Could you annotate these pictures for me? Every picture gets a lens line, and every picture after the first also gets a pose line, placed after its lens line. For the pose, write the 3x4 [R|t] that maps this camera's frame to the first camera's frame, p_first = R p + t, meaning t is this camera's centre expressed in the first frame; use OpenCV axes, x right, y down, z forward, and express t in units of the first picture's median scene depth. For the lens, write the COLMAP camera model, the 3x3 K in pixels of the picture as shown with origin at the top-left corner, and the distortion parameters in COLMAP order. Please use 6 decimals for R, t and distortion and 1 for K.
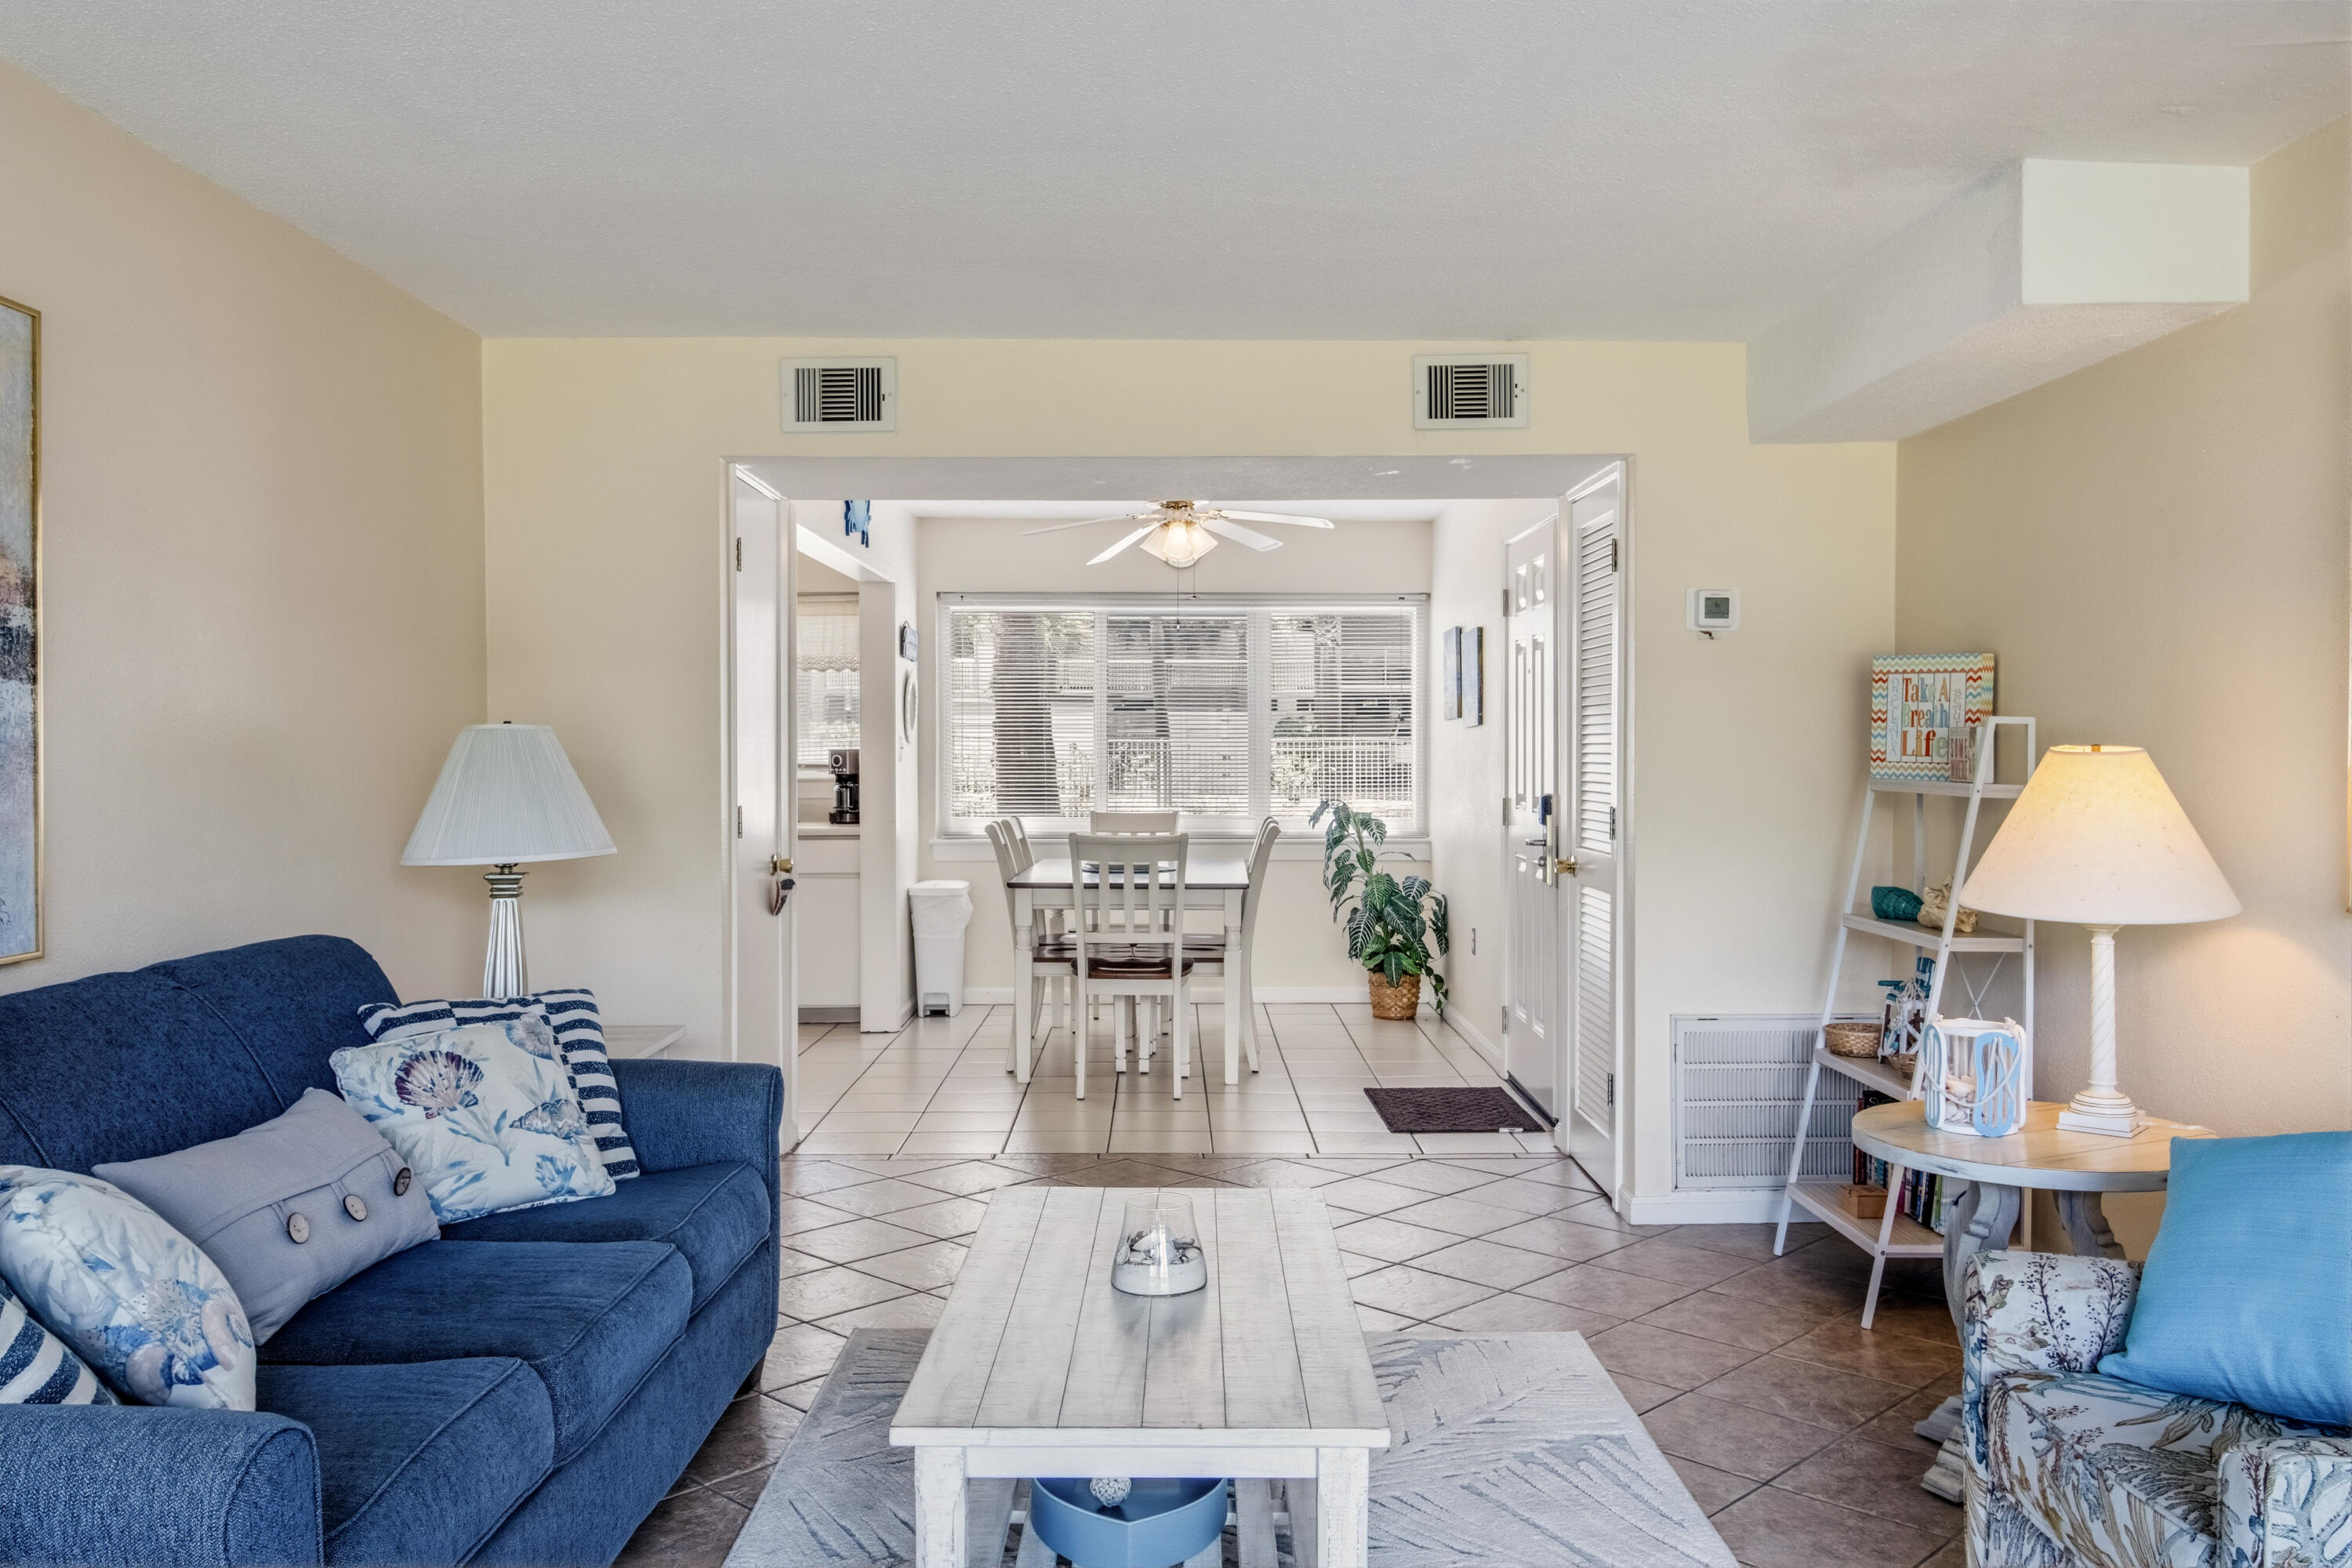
lens RADIAL K [[1865.4, 0, 1176.0], [0, 1865.4, 784.0], [0, 0, 1]] dist [0.005422, 0.001446]
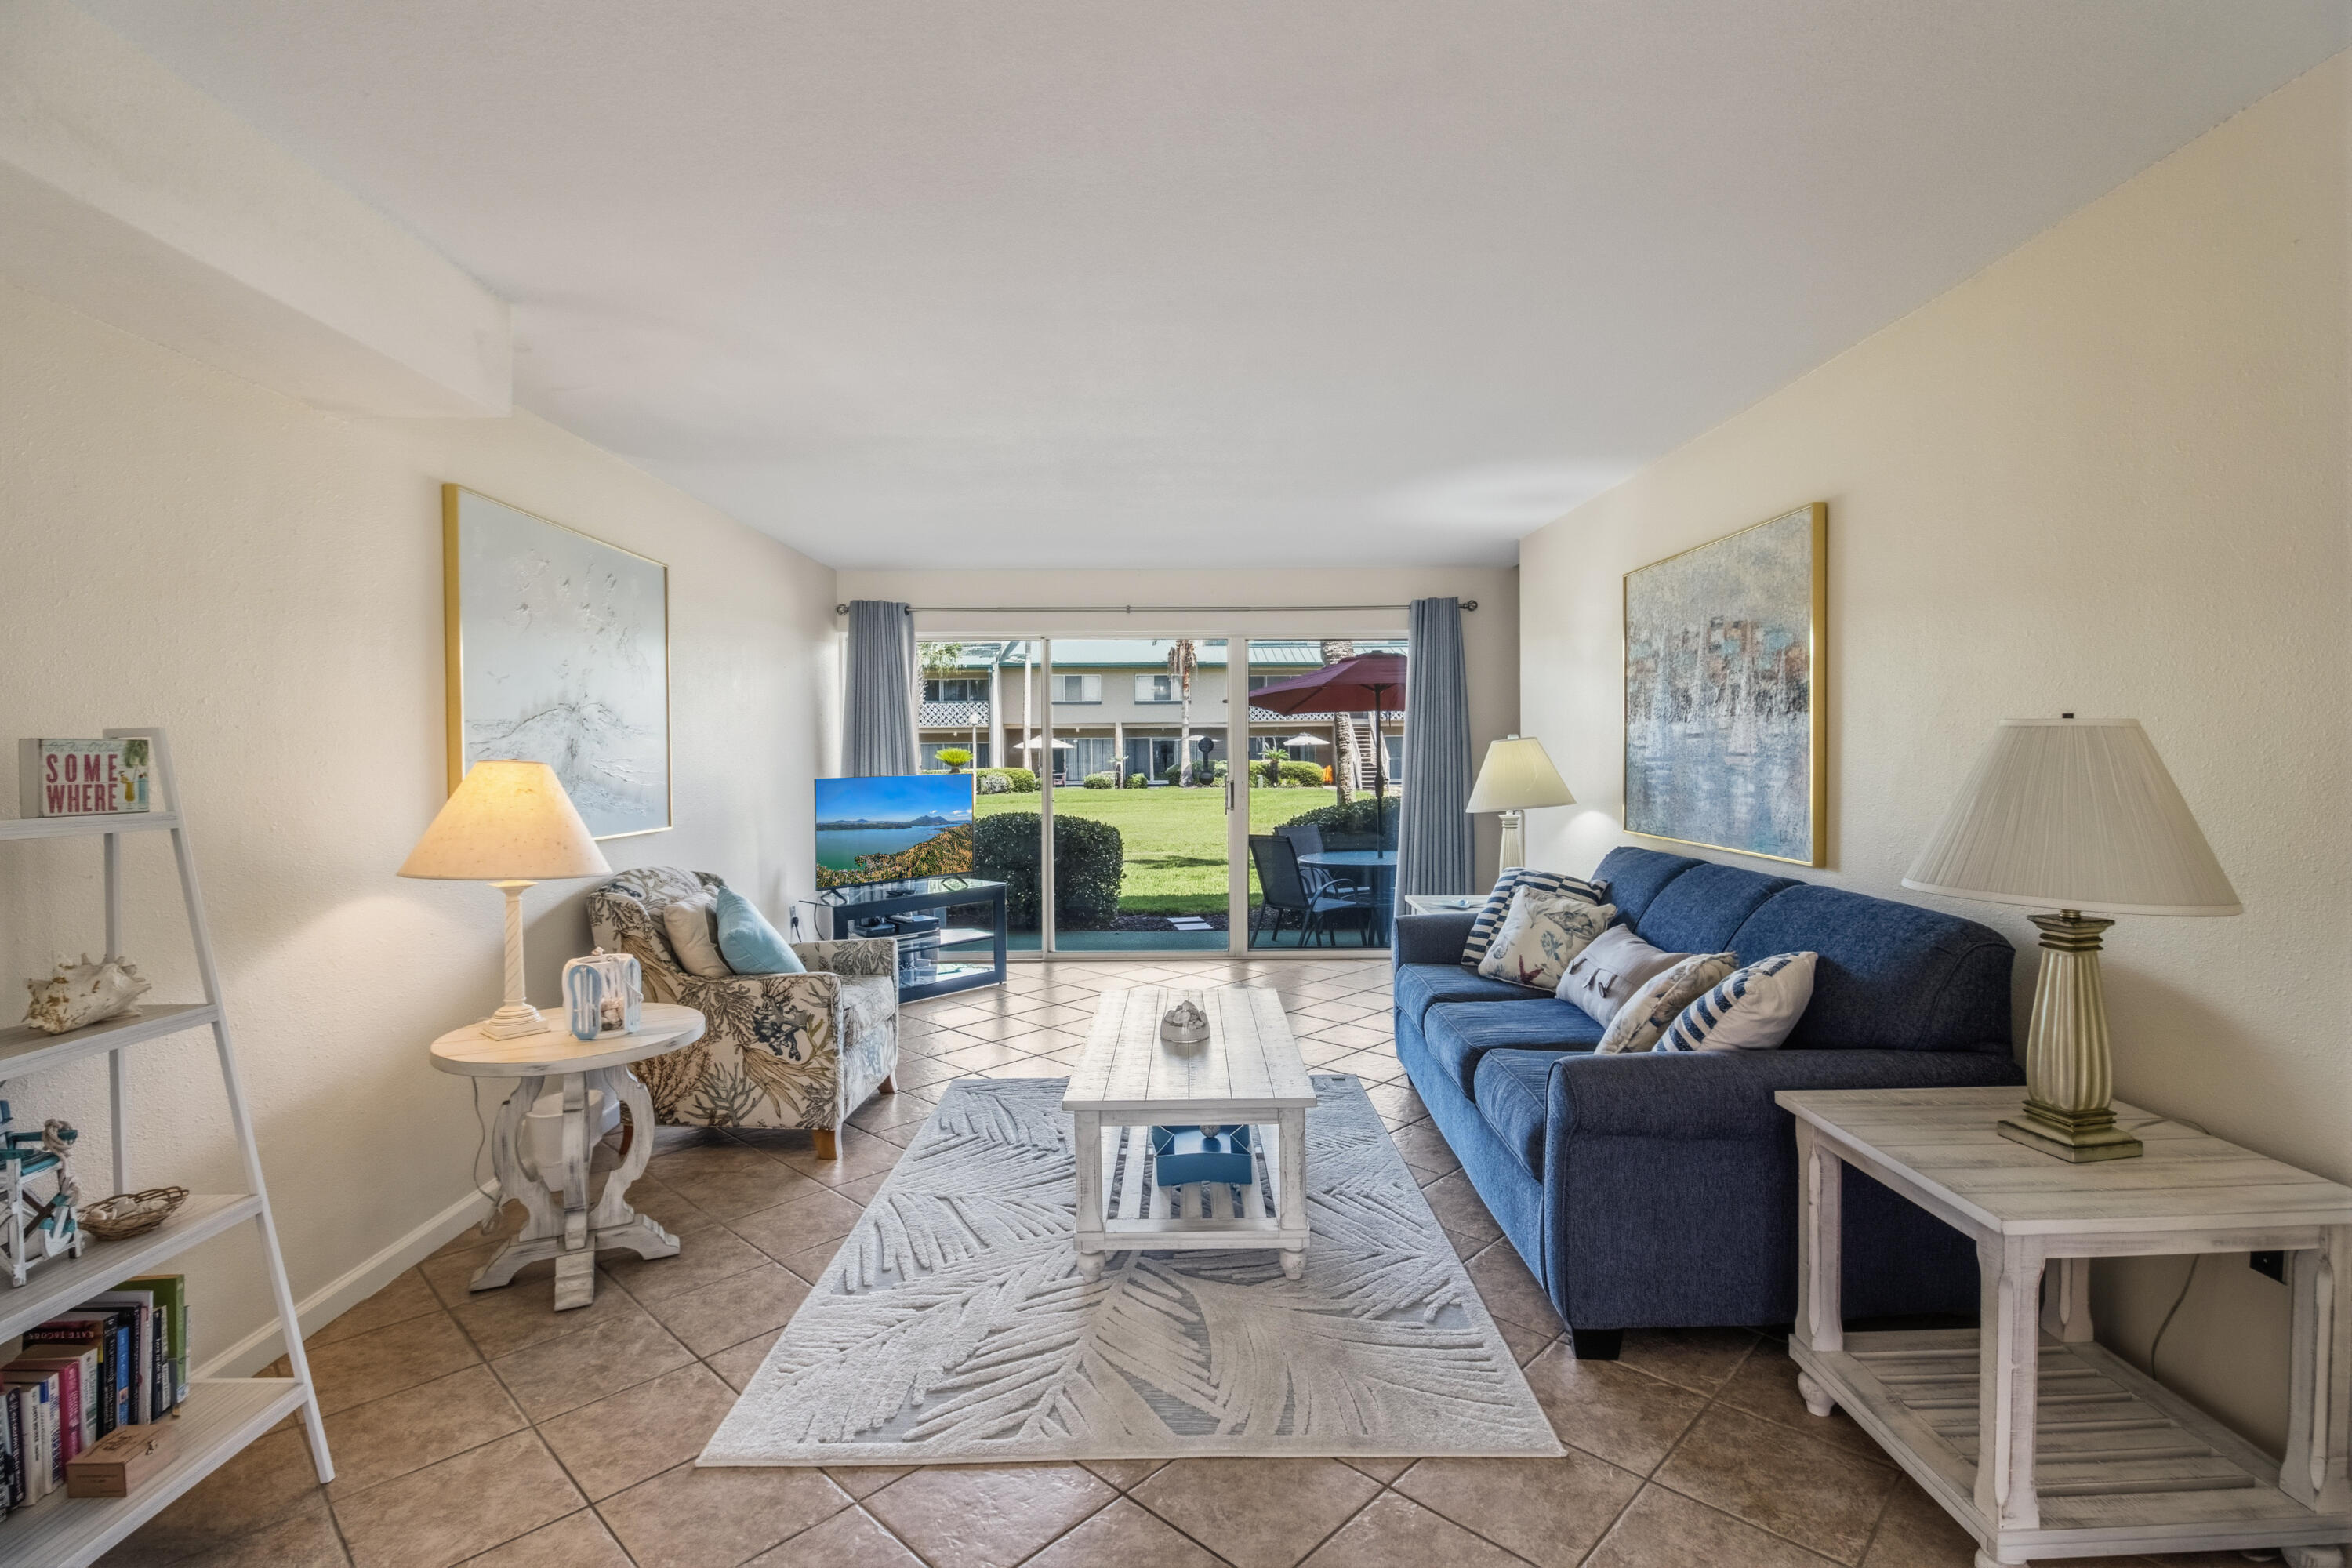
lens RADIAL K [[1101.7, 0, 1180.9], [0, 1101.7, 764.2], [0, 0, 1]] dist [-0.001573, -0.010906]
pose [[-0.999947, 0.009534, -0.003777, -0.002478], [0.009410, 0.999458, 0.031536, -0.030153], [0.004076, 0.031499, -0.999495, 1.435405]]
